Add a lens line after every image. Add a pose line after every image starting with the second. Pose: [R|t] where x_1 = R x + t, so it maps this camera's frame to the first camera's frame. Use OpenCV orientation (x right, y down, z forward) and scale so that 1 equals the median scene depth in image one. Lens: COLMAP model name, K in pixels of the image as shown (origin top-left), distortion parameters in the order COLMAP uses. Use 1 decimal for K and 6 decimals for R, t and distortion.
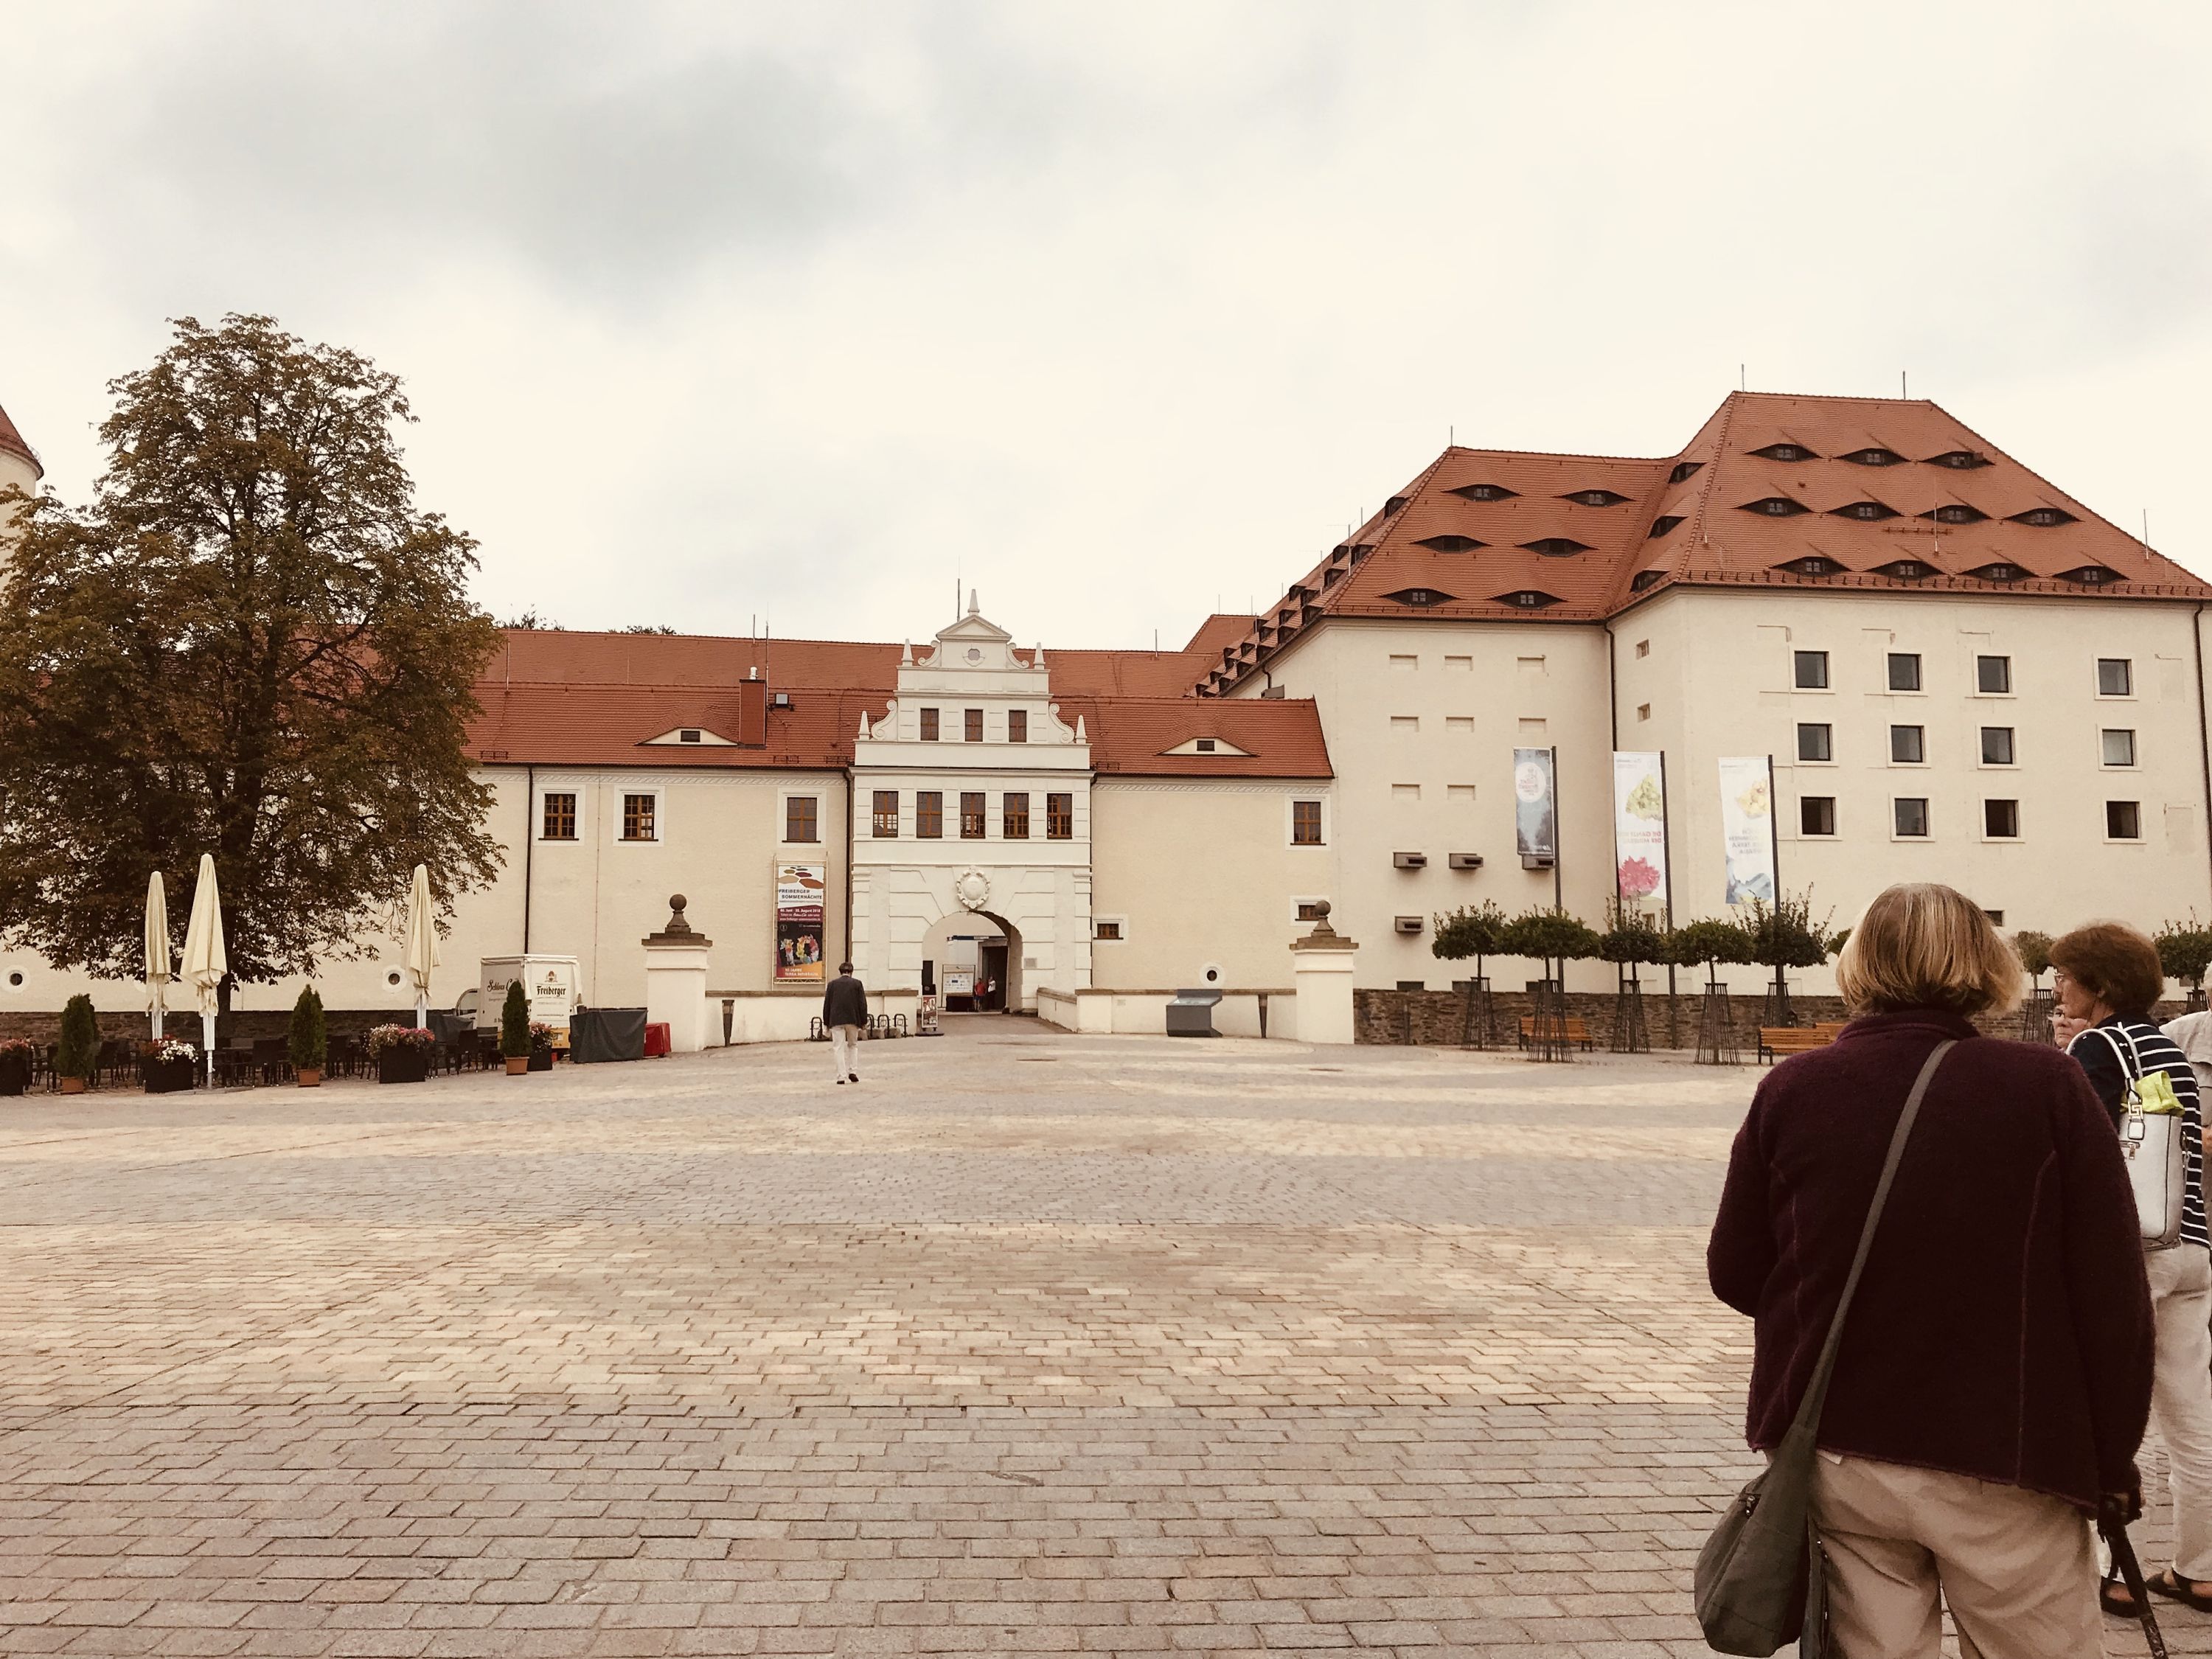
lens RADIAL K [[1855.1, 0, 1106.0], [0, 1855.1, 829.5], [0, 0, 1]] dist [0.056154, -0.091431]
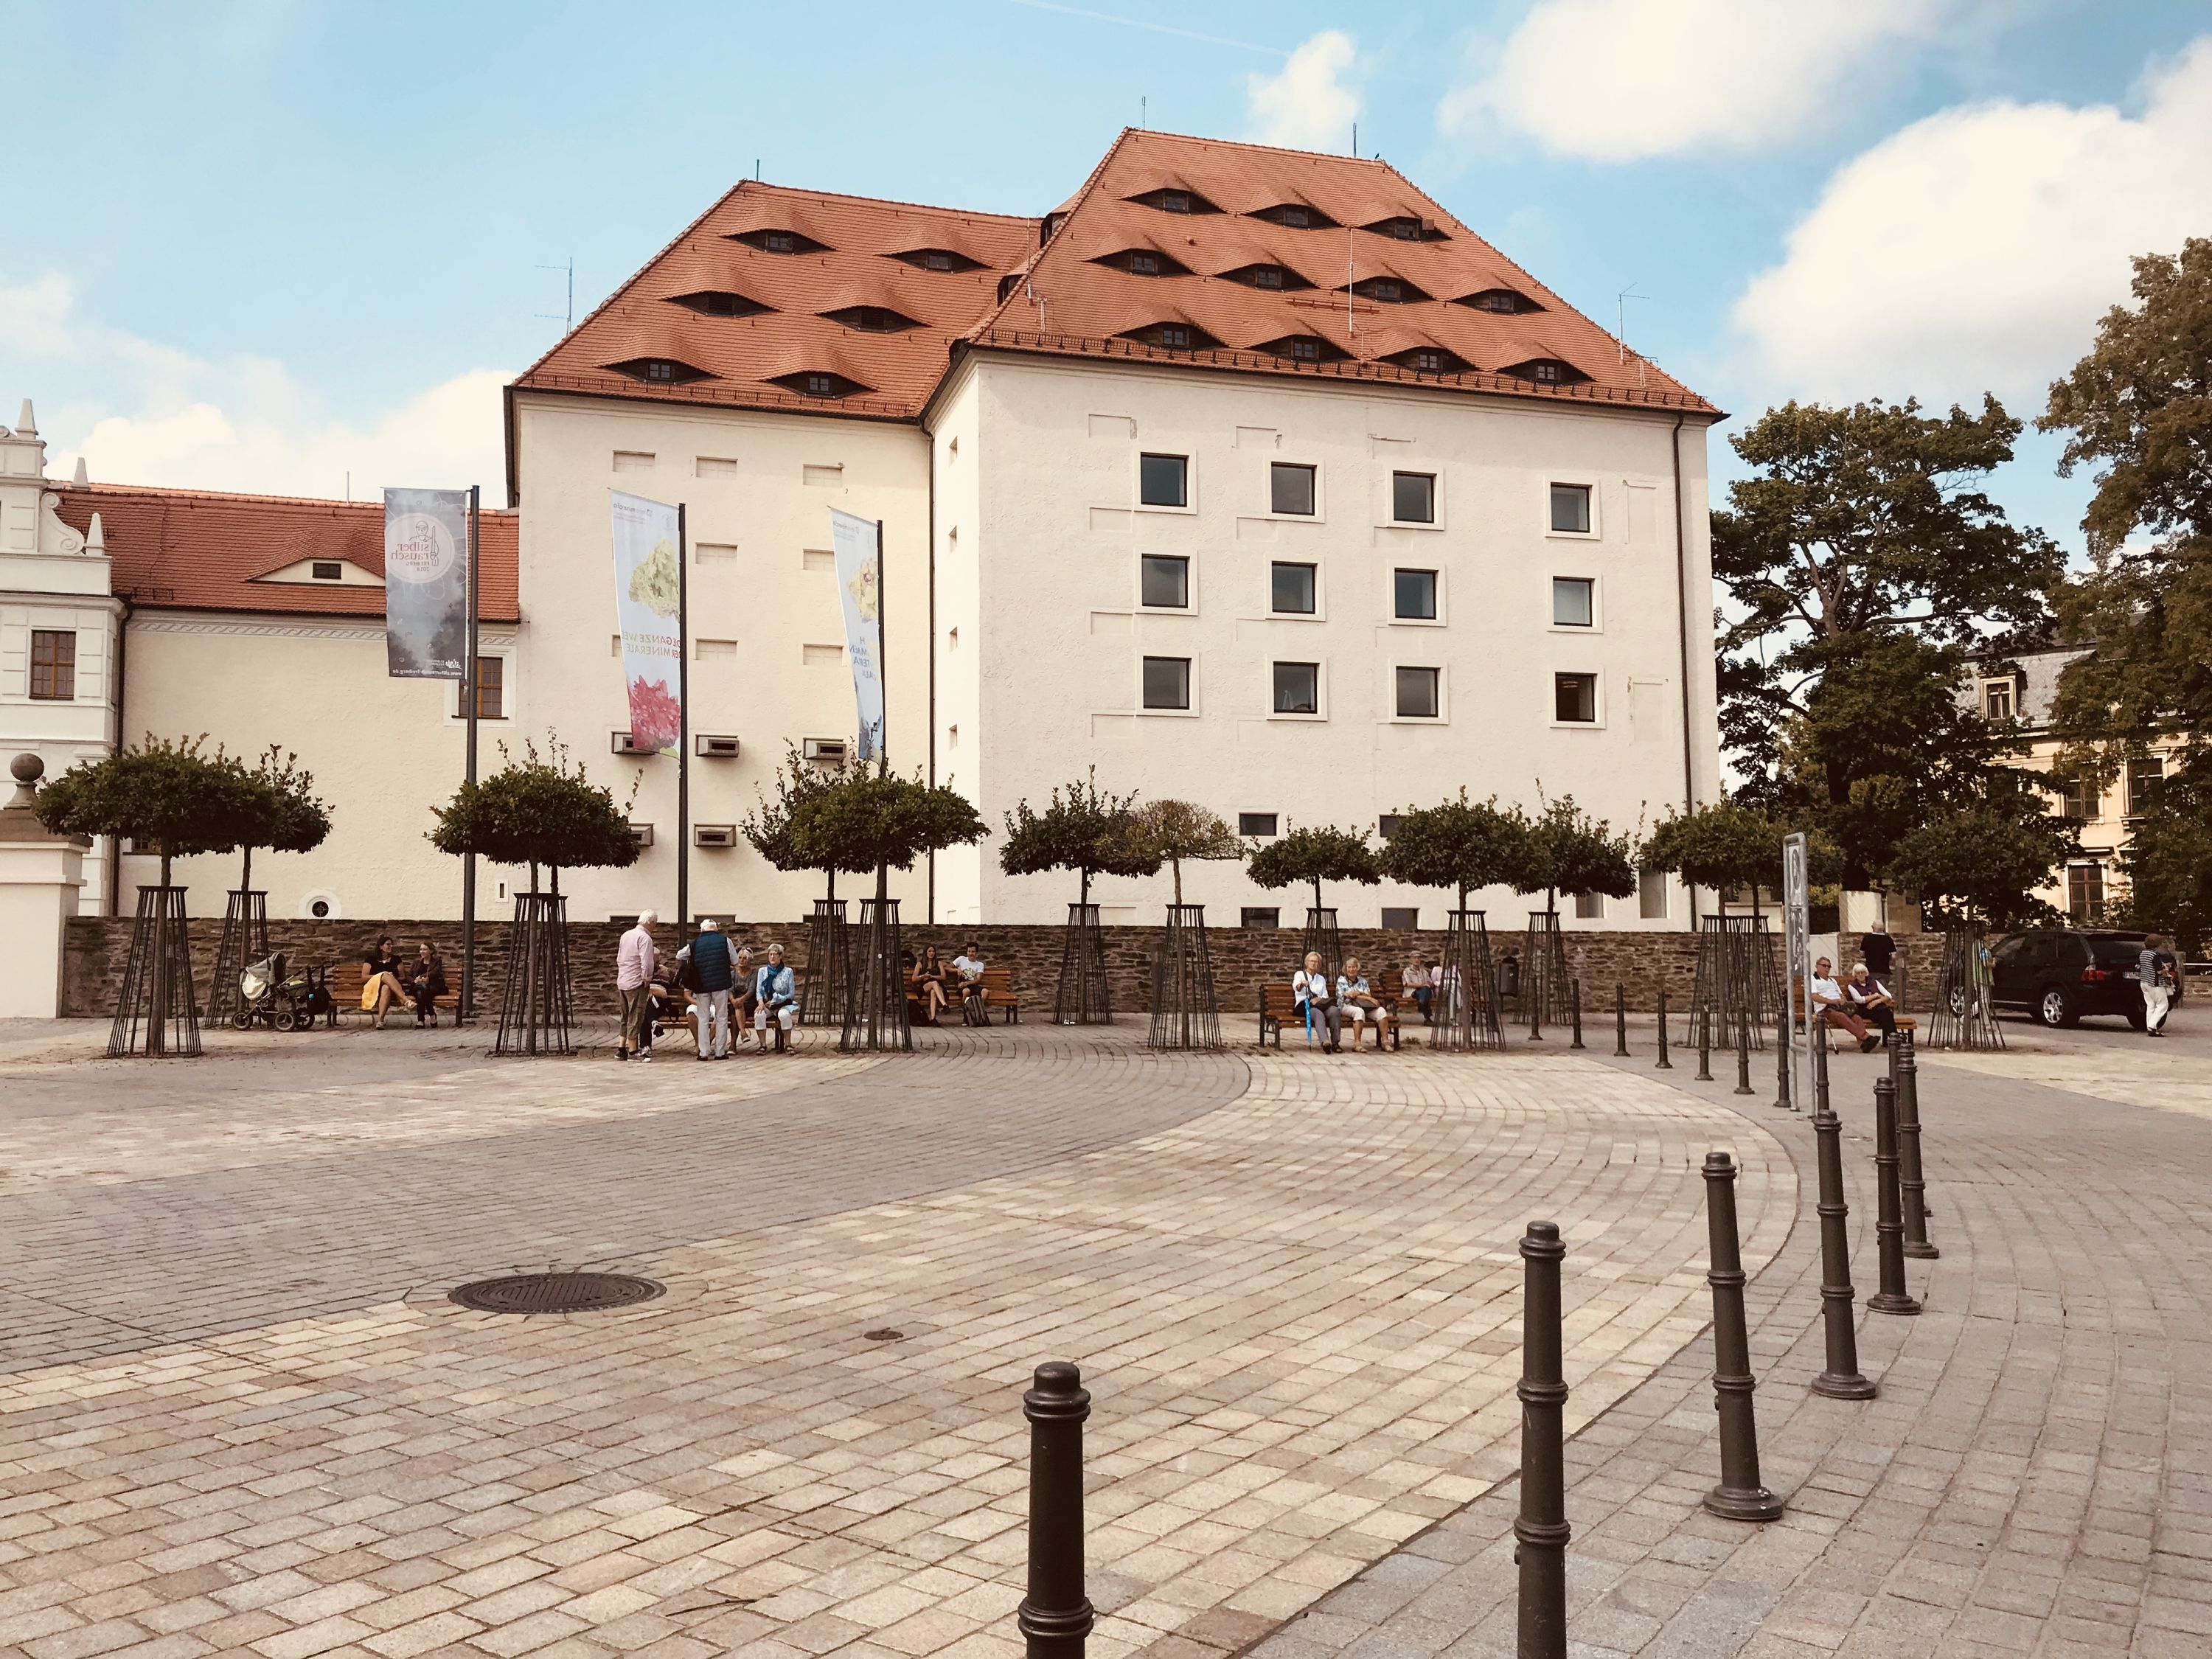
lens RADIAL K [[1855.1, 0, 1106.0], [0, 1855.1, 829.5], [0, 0, 1]] dist [0.056154, -0.091431]
pose [[0.987829, 0.007501, 0.155365, 0.240701], [-0.011157, 0.999681, 0.022675, 0.031896], [-0.155145, -0.024133, 0.987597, 0.291269]]
